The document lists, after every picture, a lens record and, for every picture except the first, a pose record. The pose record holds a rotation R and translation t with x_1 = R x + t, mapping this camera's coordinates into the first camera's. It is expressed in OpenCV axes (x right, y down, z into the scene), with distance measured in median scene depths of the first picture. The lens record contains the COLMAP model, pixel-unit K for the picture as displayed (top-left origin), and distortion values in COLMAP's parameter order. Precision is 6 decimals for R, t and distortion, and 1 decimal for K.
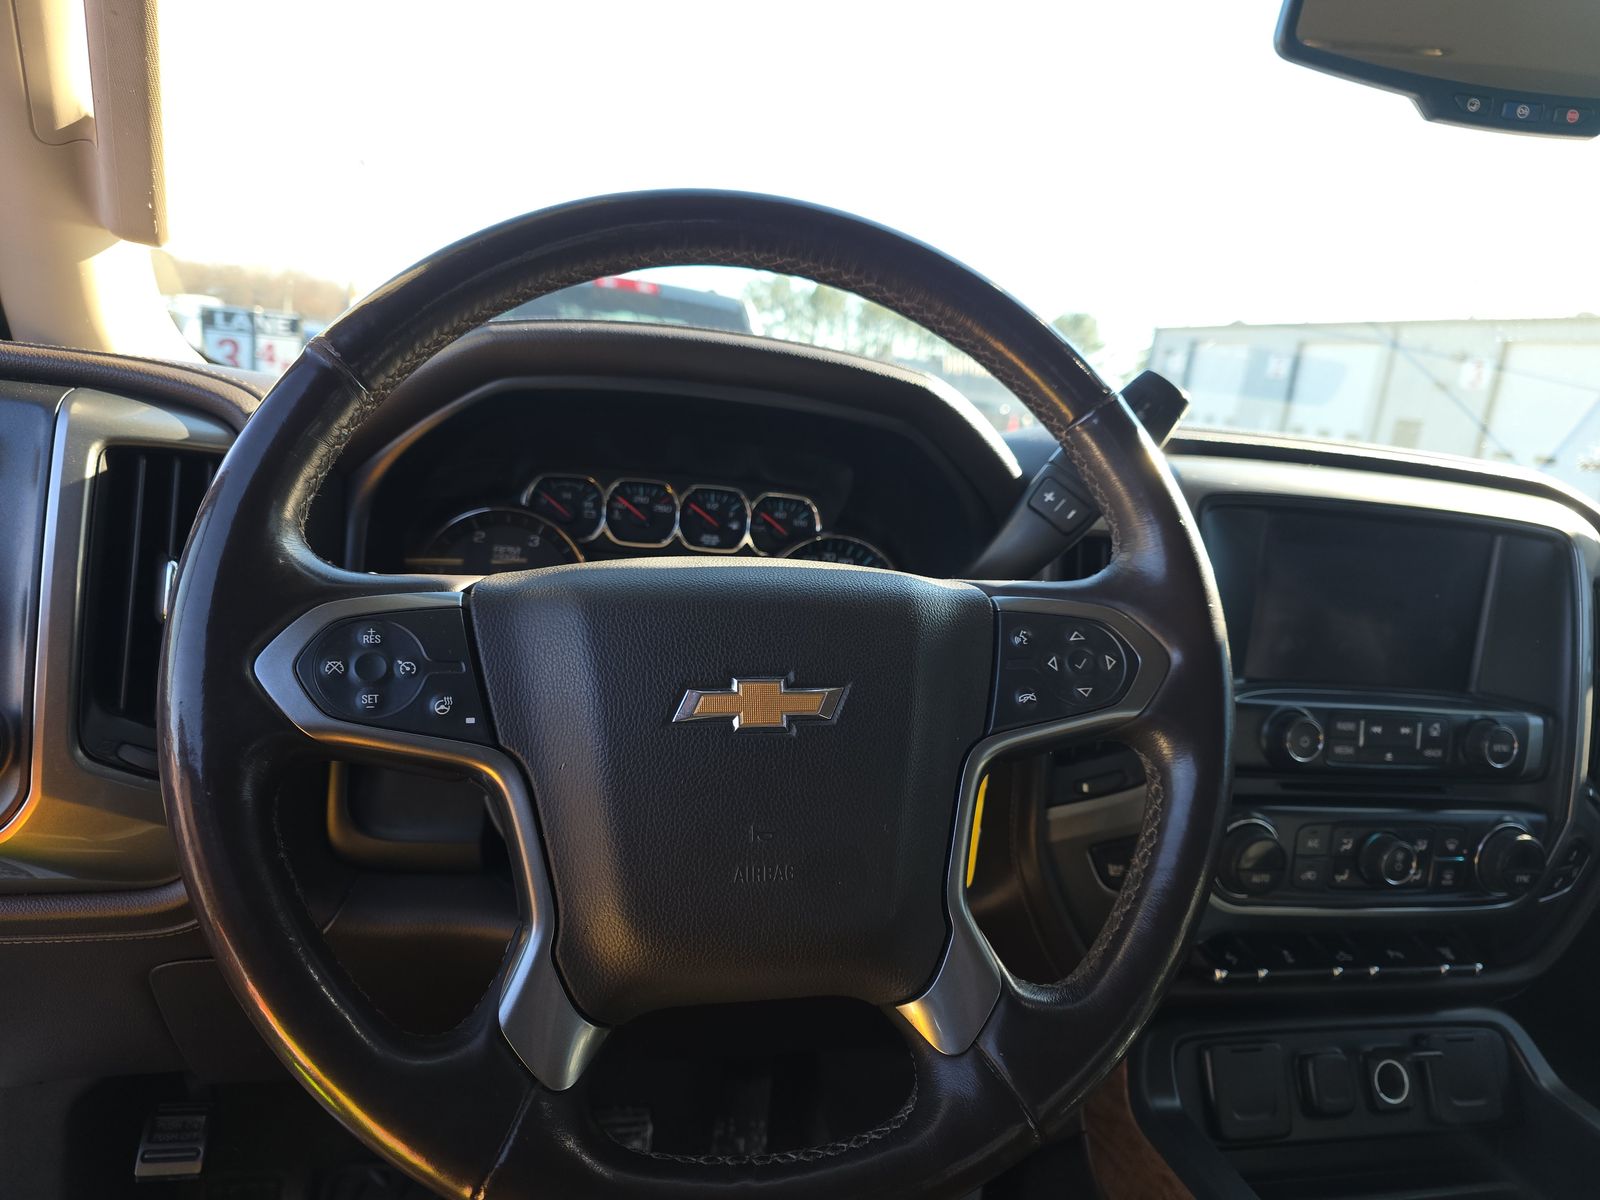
lens RADIAL K [[1045.4, 0, 856.4], [0, 1045.4, 607.1], [0, 0, 1]] dist [0.045466, -0.040494]
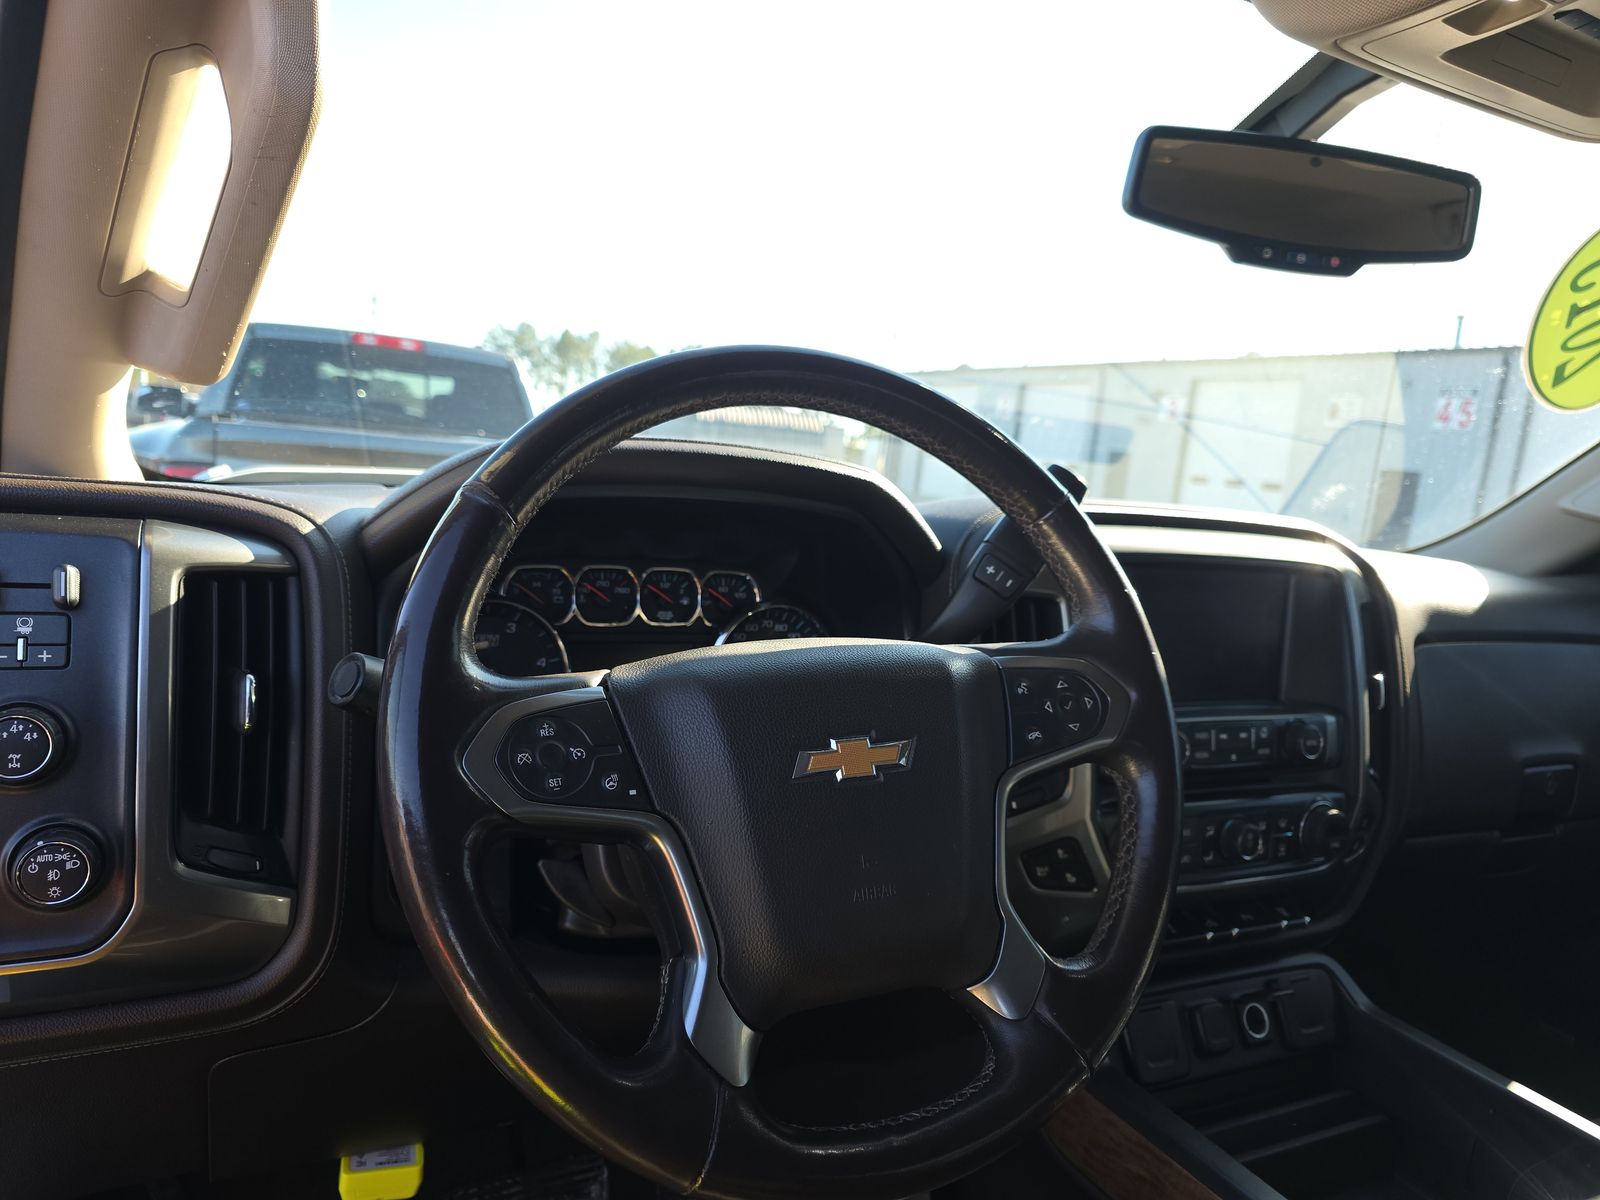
lens RADIAL K [[1055.6, 0, 800.0], [0, 1055.6, 600.0], [0, 0, 1]] dist [0.047727, -0.037684]
pose [[0.978834, -0.058162, 0.196218, -0.241998], [0.066253, 0.997192, -0.034921, -0.035176], [-0.193636, 0.047182, 0.979938, -0.149876]]
